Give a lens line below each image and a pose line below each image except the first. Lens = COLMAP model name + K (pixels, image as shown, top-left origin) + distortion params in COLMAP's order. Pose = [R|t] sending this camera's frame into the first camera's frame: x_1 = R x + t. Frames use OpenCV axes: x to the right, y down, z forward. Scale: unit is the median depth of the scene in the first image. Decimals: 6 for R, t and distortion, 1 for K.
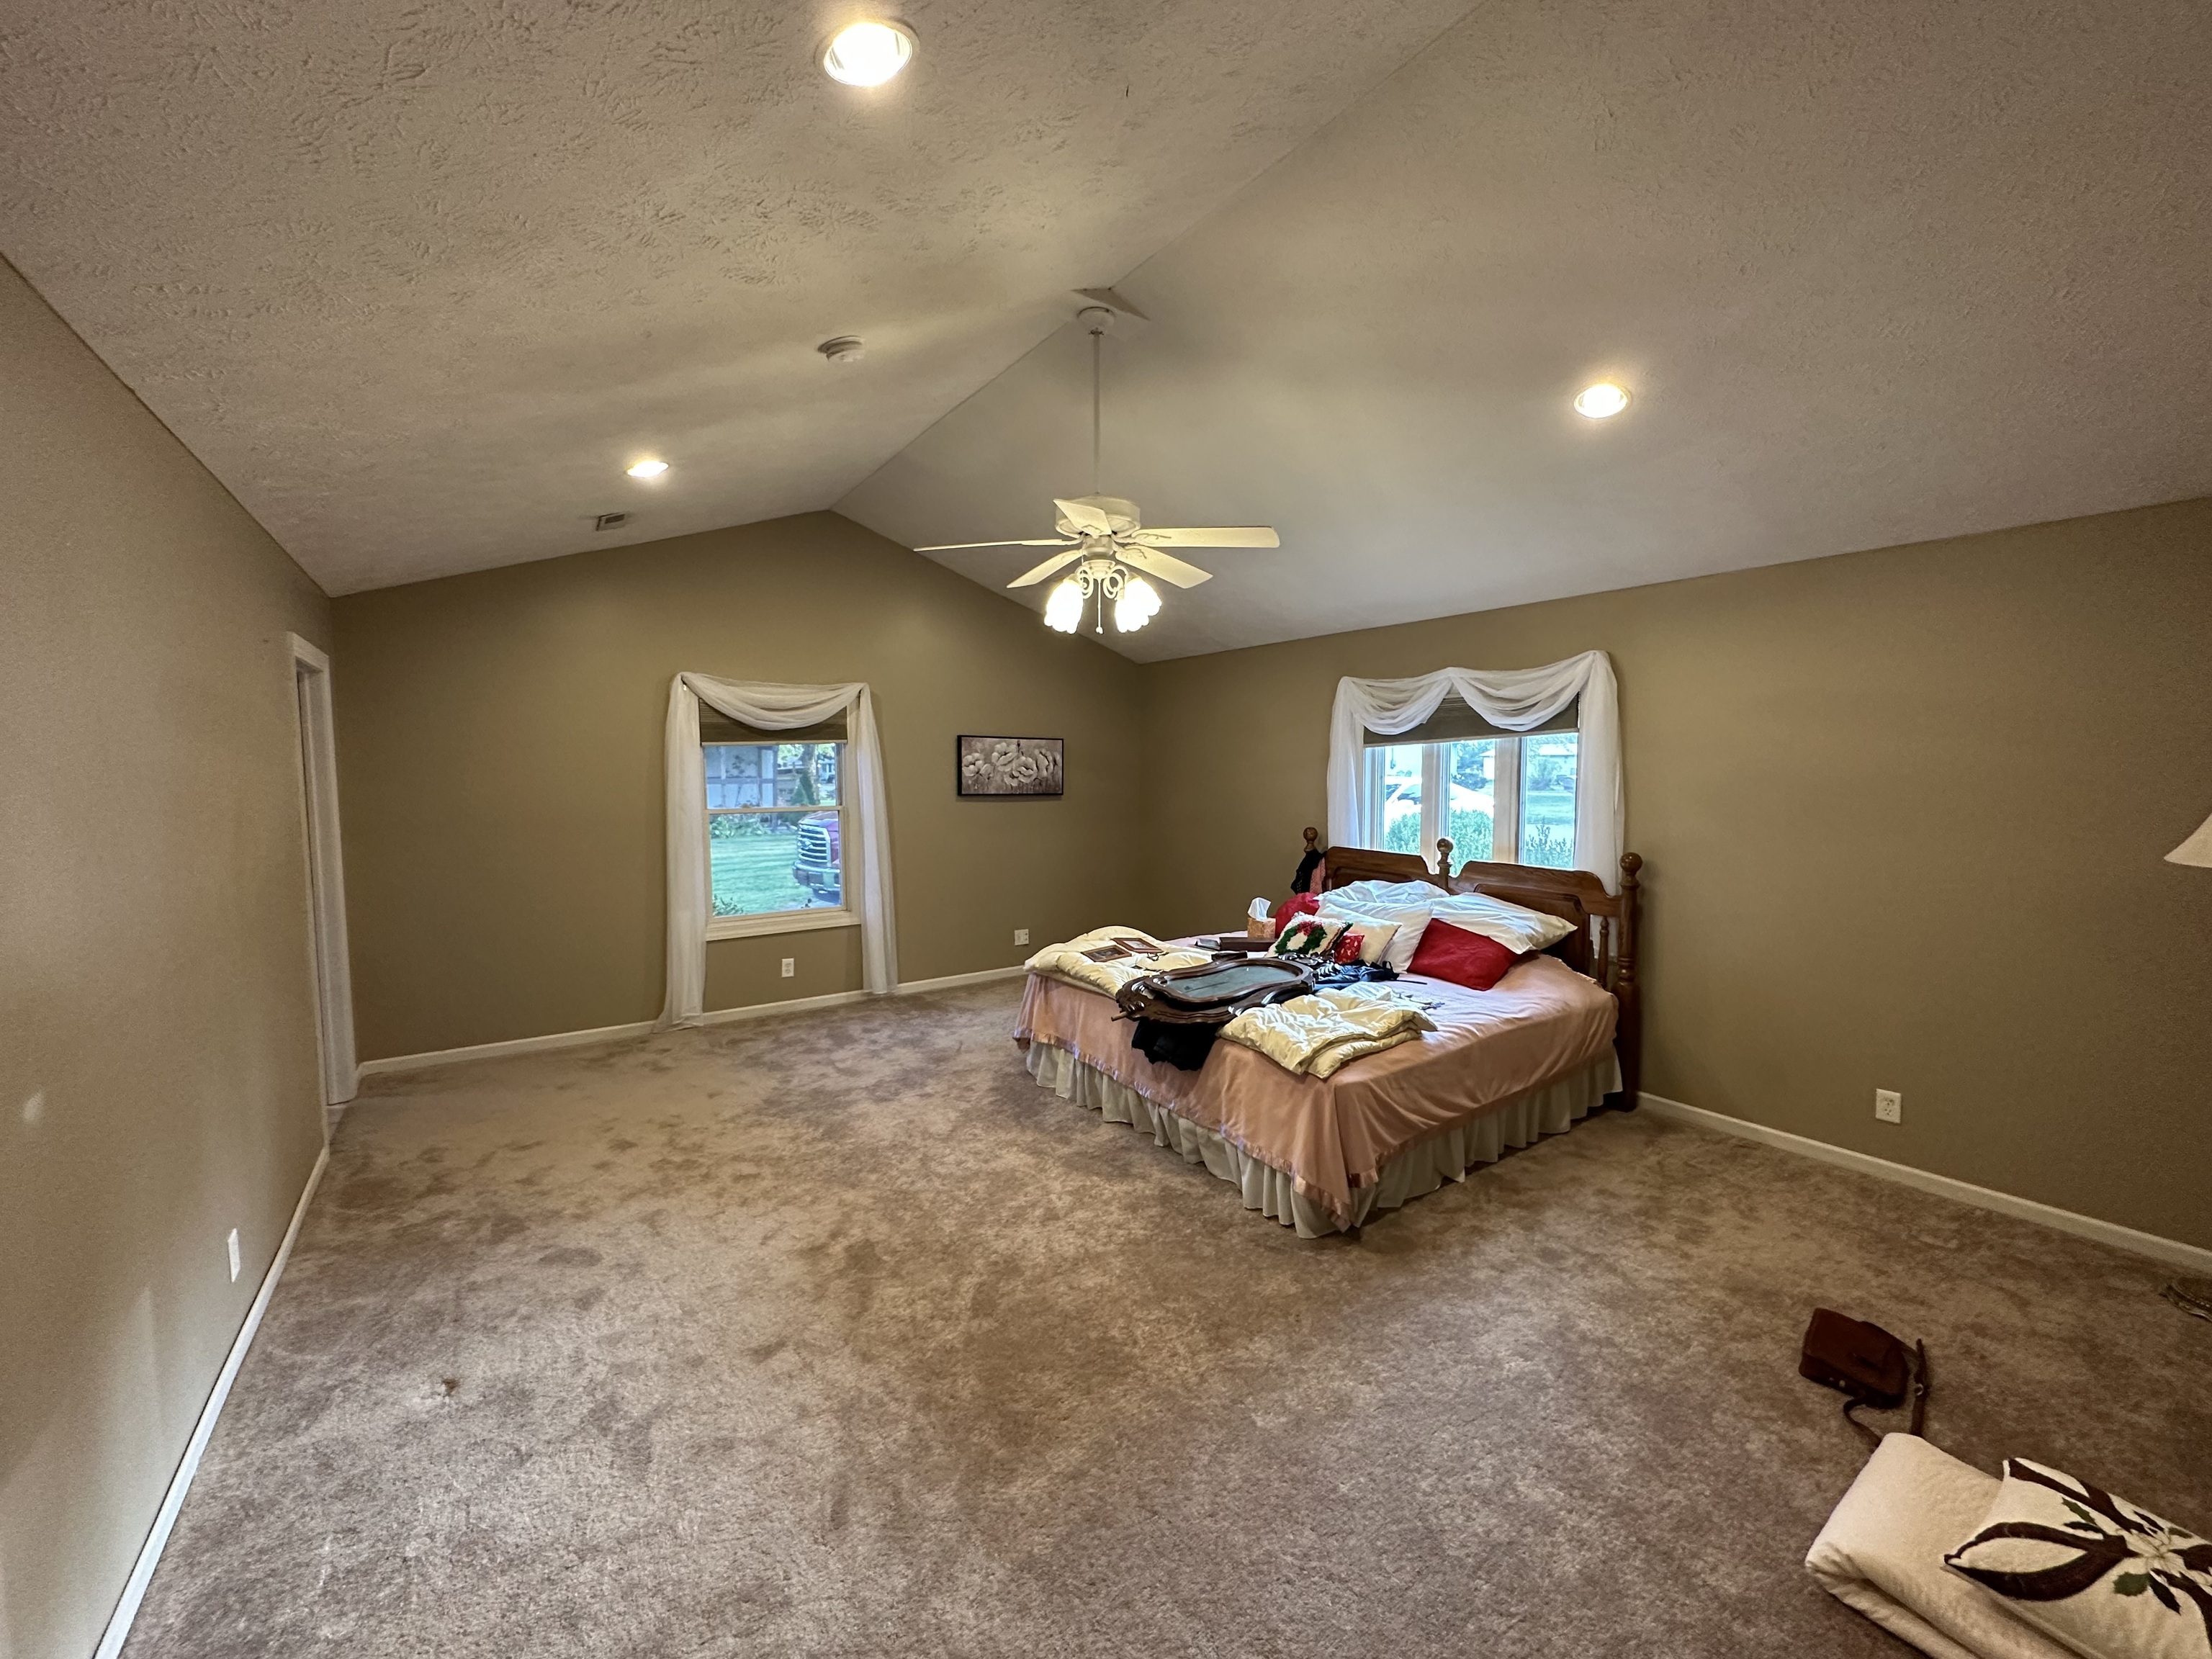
lens RADIAL K [[881.5, 0, 1108.2], [0, 881.5, 827.2], [0, 0, 1]] dist [-0.000345, 0.000092]
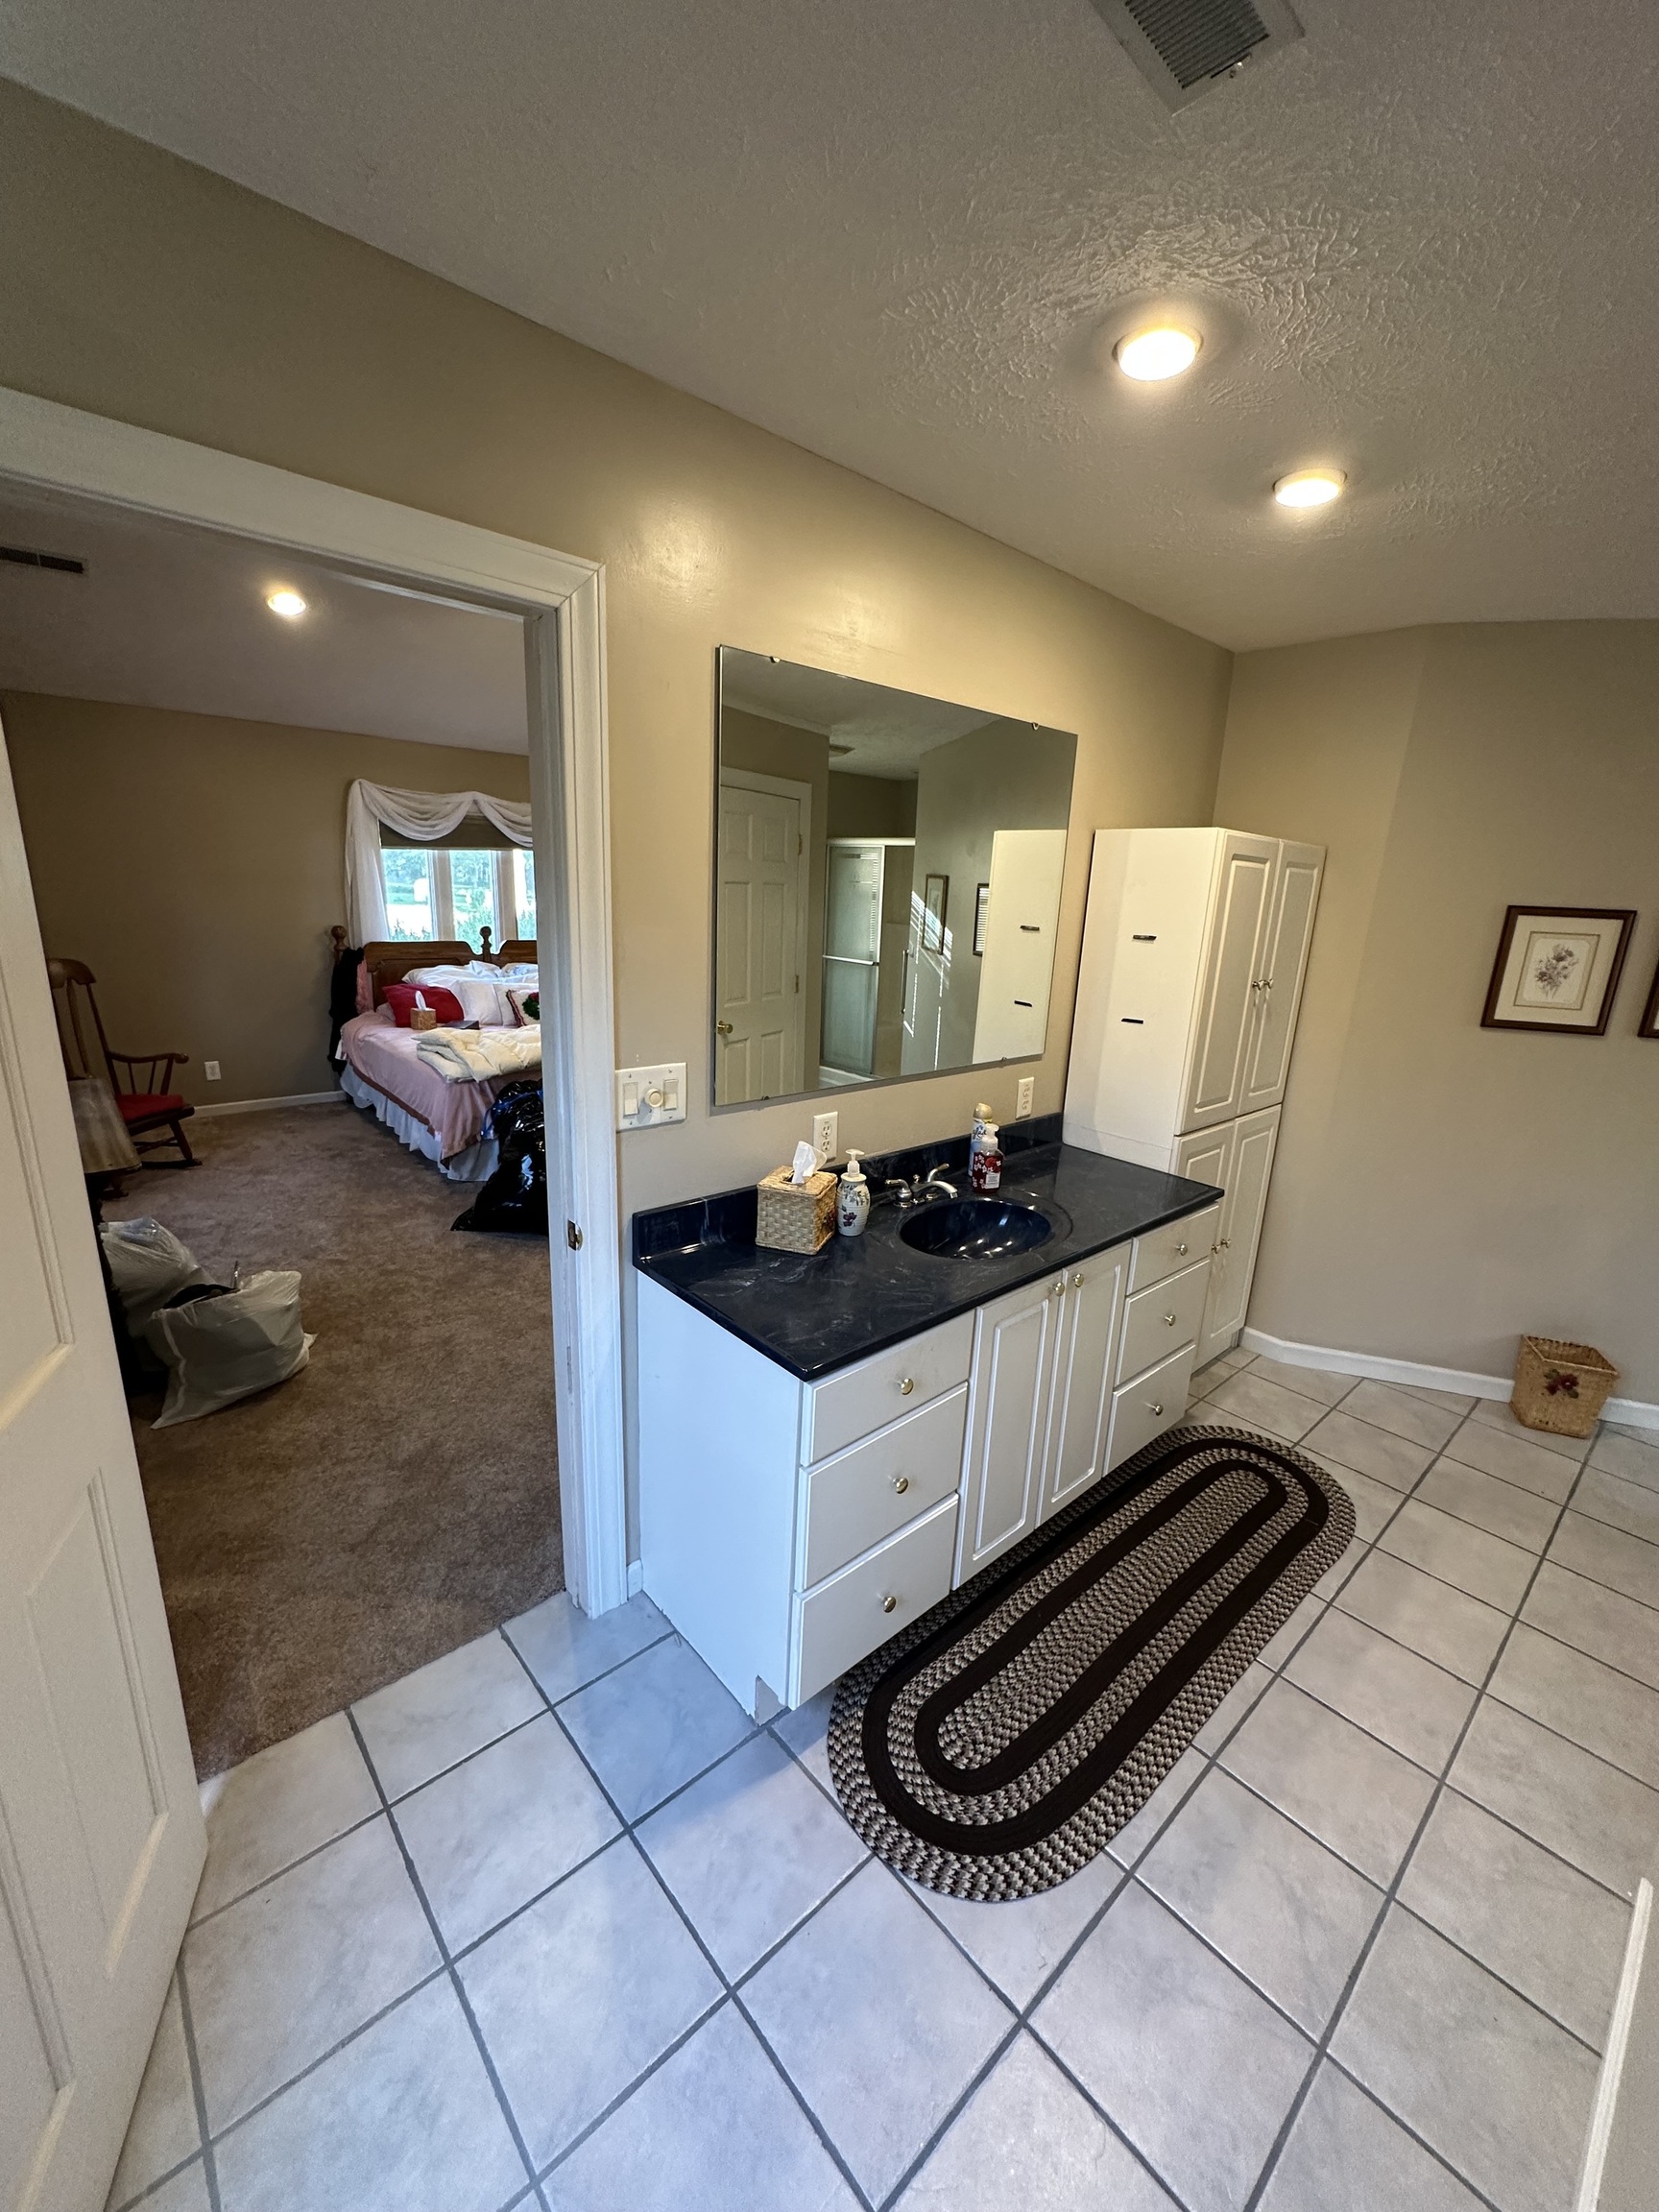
lens RADIAL K [[881.5, 0, 830.1], [0, 881.5, 1107.9], [0, 0, 1]] dist [-0.000345, 0.000092]
pose [[-0.109632, -0.254594, 0.960814, -0.999274], [0.035037, 0.965050, 0.259714, -0.048148], [-0.993355, 0.062137, -0.096880, 0.617506]]
